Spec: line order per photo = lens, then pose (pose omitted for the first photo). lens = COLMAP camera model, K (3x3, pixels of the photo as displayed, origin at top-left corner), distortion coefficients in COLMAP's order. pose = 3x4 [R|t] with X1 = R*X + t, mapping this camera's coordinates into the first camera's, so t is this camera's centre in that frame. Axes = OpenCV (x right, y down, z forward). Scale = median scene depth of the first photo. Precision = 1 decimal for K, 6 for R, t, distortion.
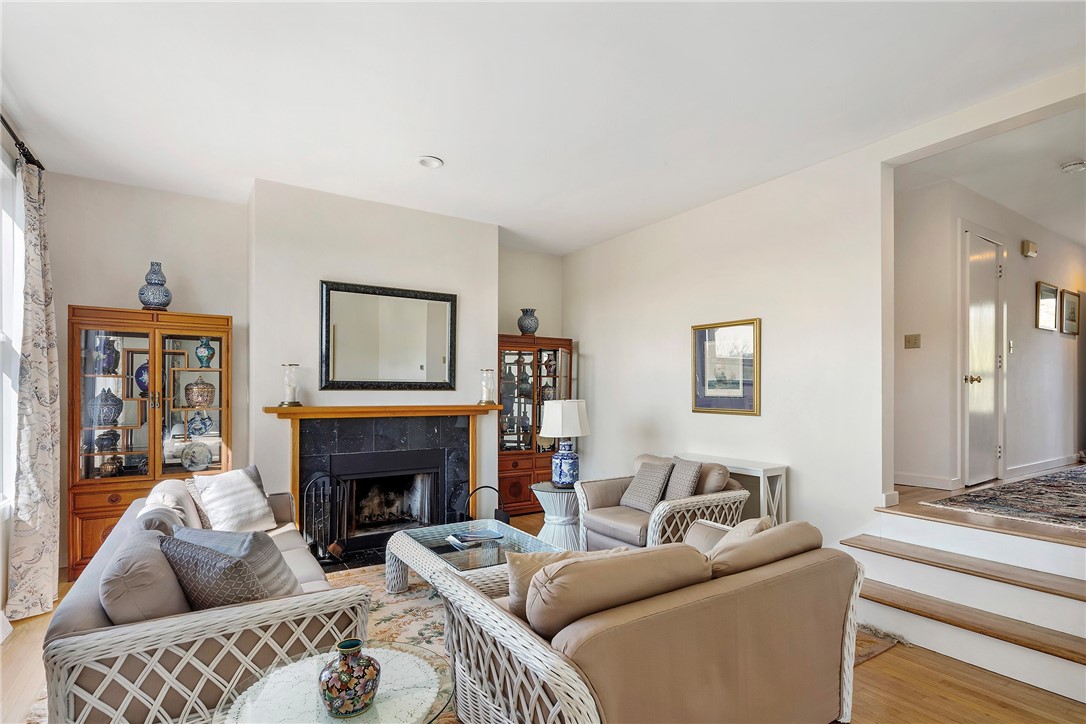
lens RADIAL K [[537.4, 0, 534.5], [0, 537.4, 386.1], [0, 0, 1]] dist [0.012915, -0.004399]
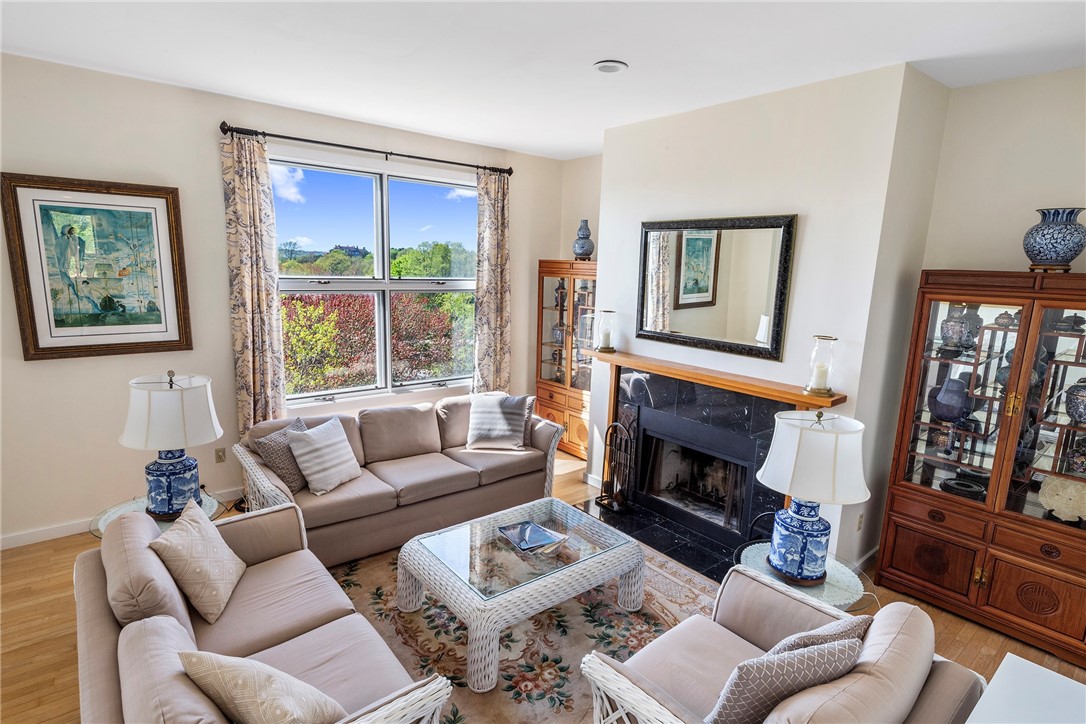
lens RADIAL K [[537.4, 0, 530.3], [0, 537.4, 369.2], [0, 0, 1]] dist [0.012915, -0.004399]
pose [[0.122662, 0.190413, -0.974011, 0.555034], [-0.024447, 0.981704, 0.188839, -0.119995], [0.992147, 0.000648, 0.125072, 0.707838]]
